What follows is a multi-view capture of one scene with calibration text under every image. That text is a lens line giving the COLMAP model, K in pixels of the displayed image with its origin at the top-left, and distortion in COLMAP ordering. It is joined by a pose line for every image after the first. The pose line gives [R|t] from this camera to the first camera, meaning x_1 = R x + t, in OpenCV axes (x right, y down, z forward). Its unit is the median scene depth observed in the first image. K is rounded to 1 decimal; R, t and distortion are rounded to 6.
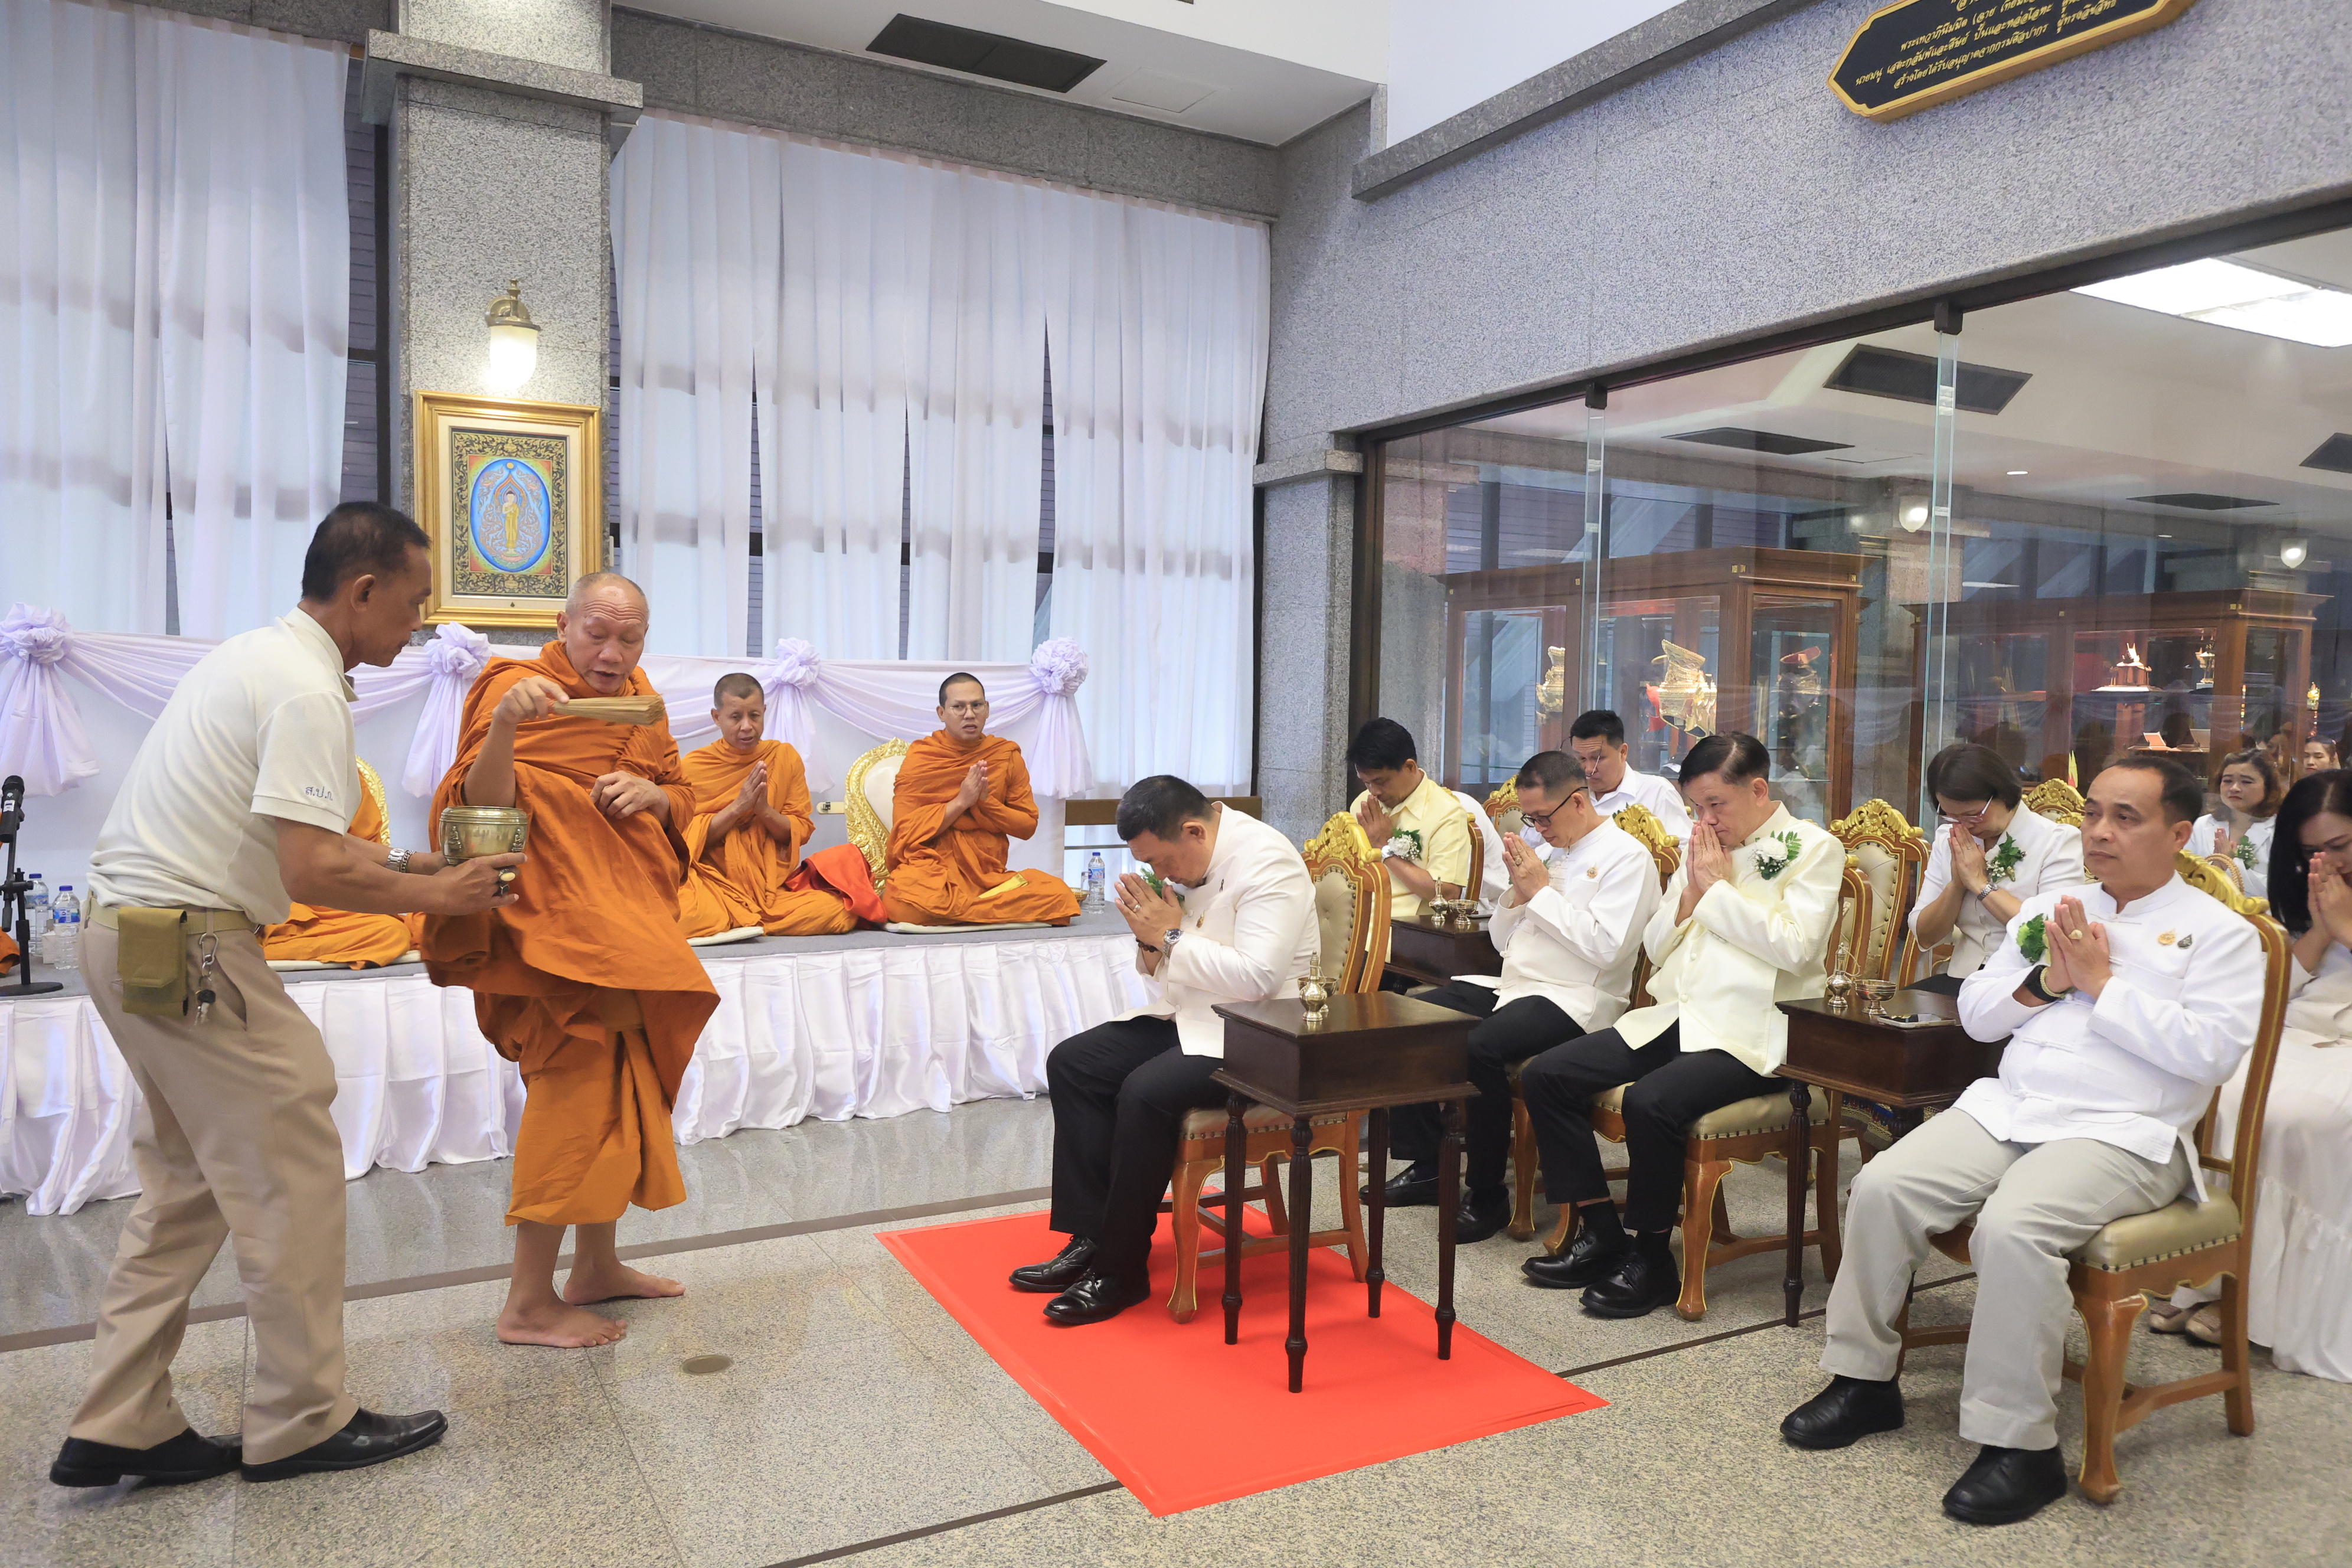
lens RADIAL K [[1622.0, 0, 1176.0], [0, 1622.0, 784.0], [0, 0, 1]] dist [0.003848, -0.002317]
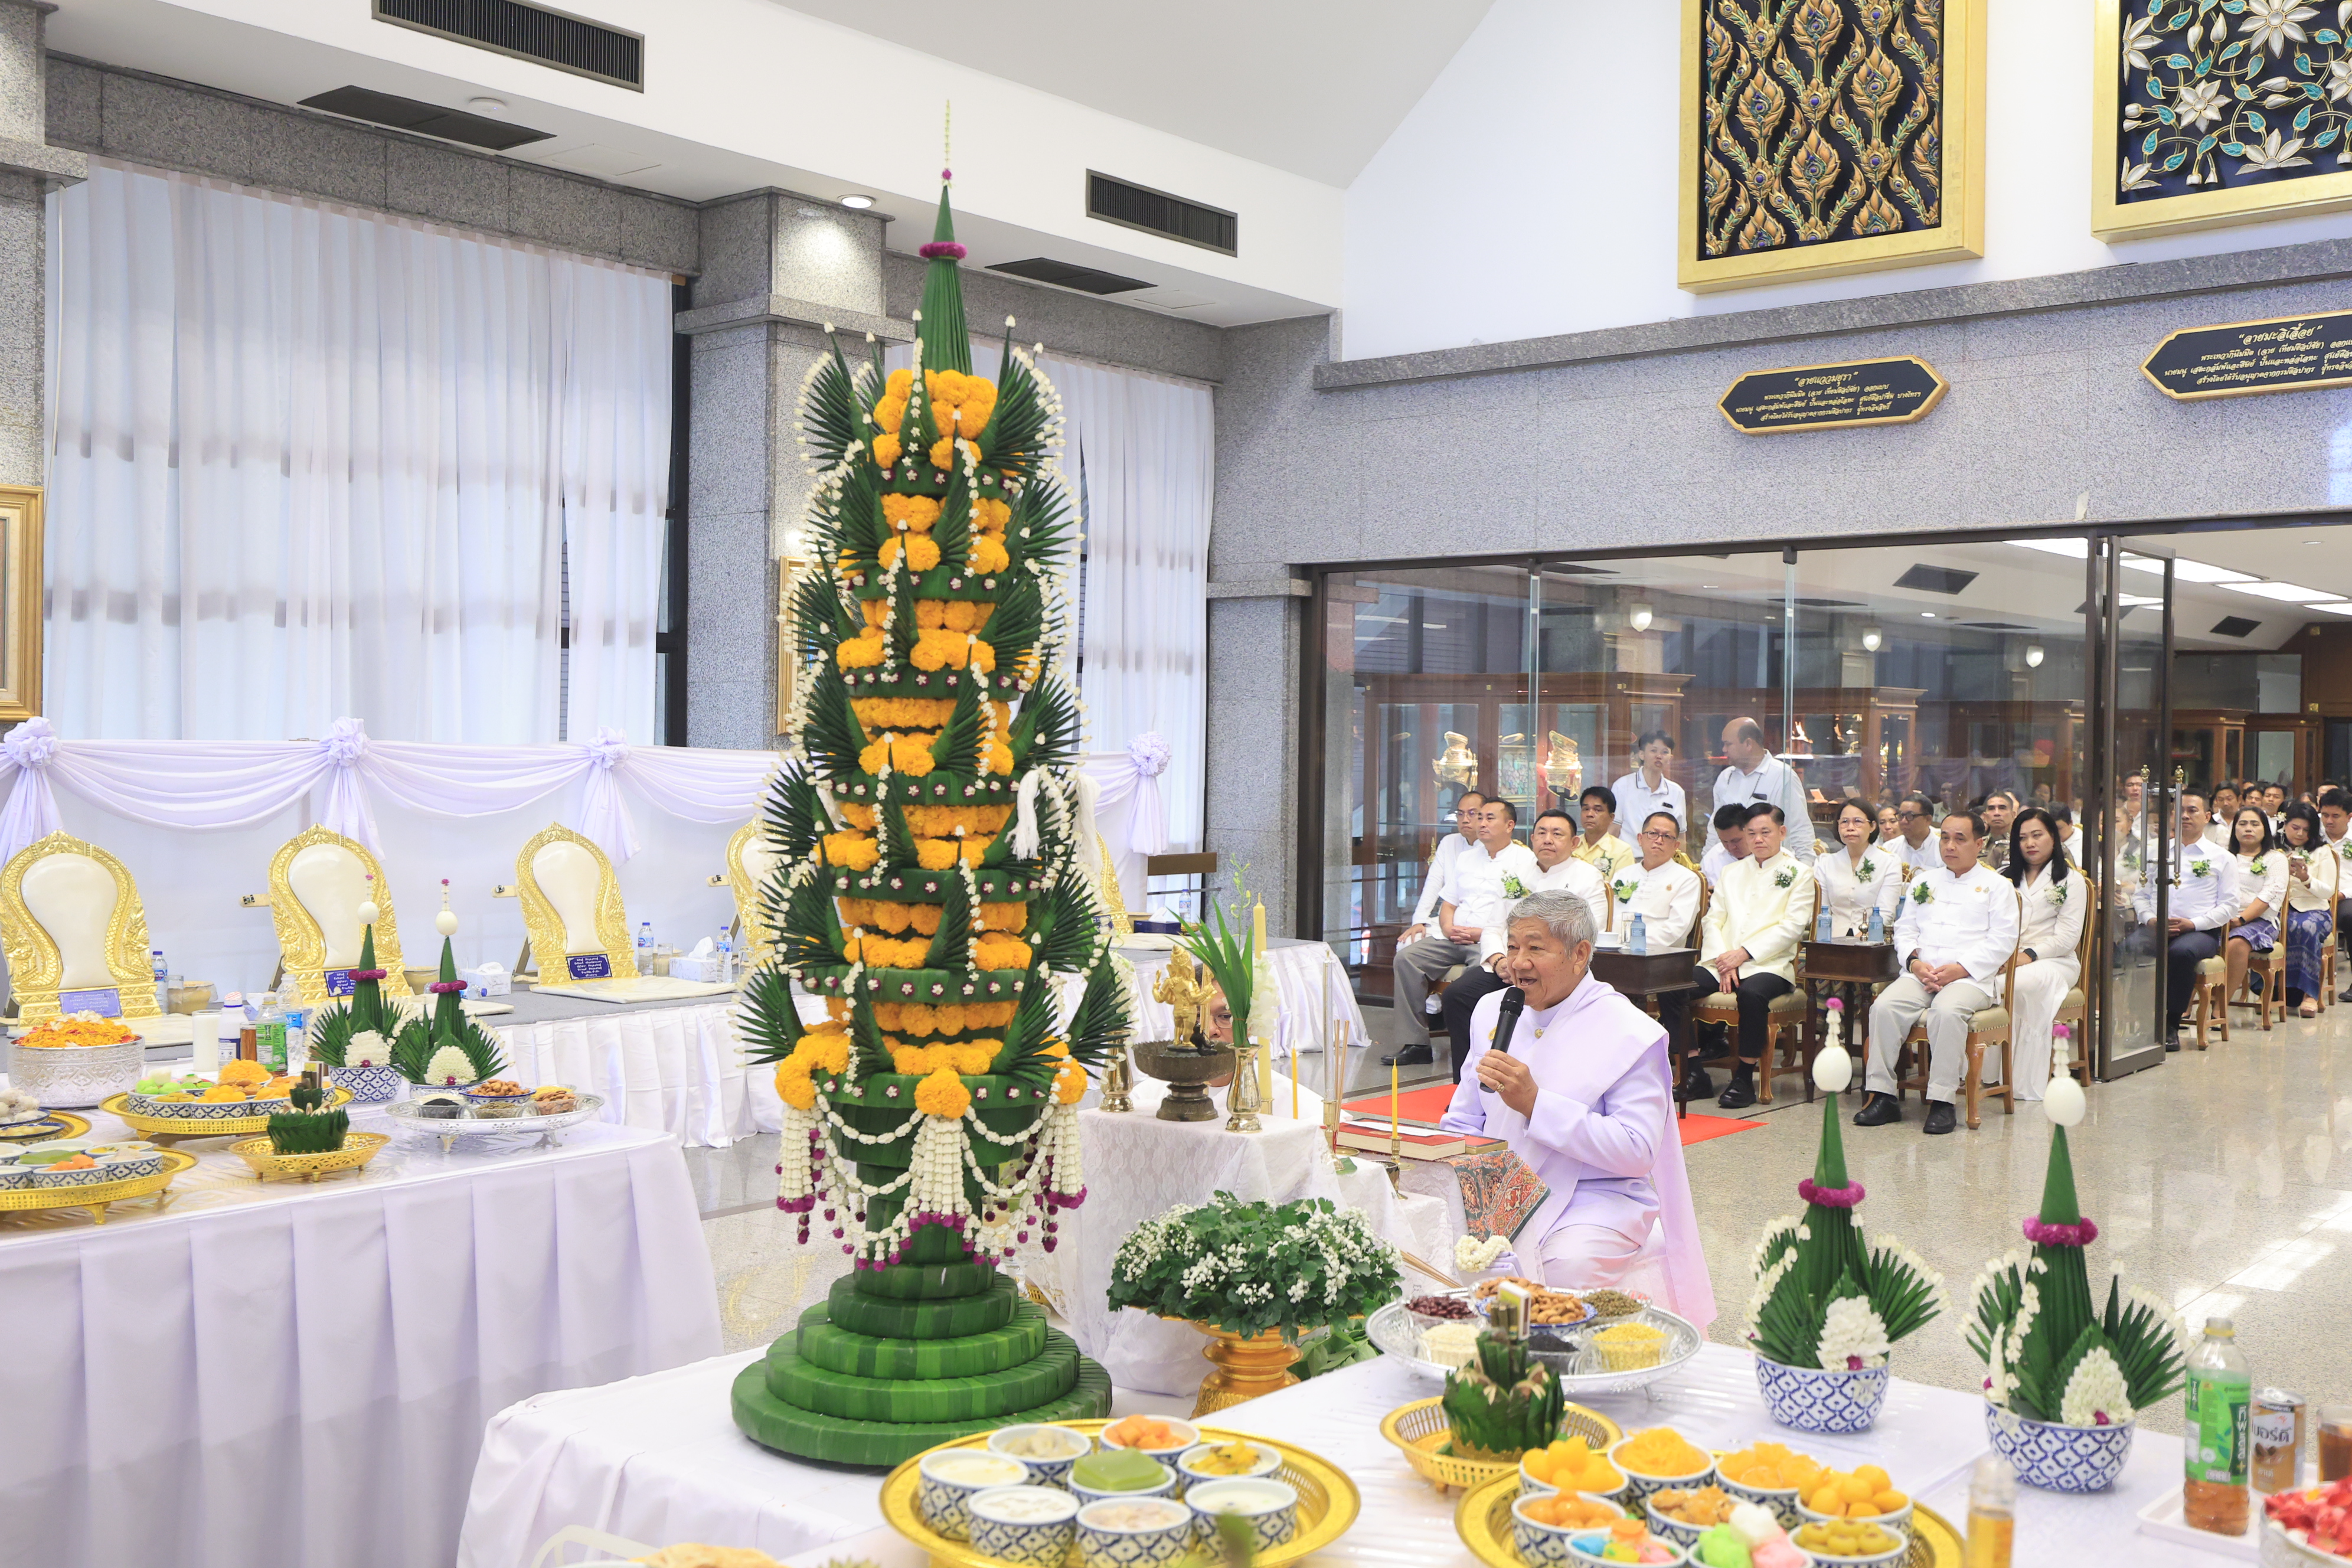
lens RADIAL K [[2270.1, 0, 1176.0], [0, 2270.1, 784.0], [0, 0, 1]] dist [0.009130, 0.010799]
pose [[0.935365, -0.012650, 0.353459, -0.612731], [0.021950, 0.999510, -0.022314, -0.006446], [-0.353003, 0.028630, 0.935184, -0.624737]]
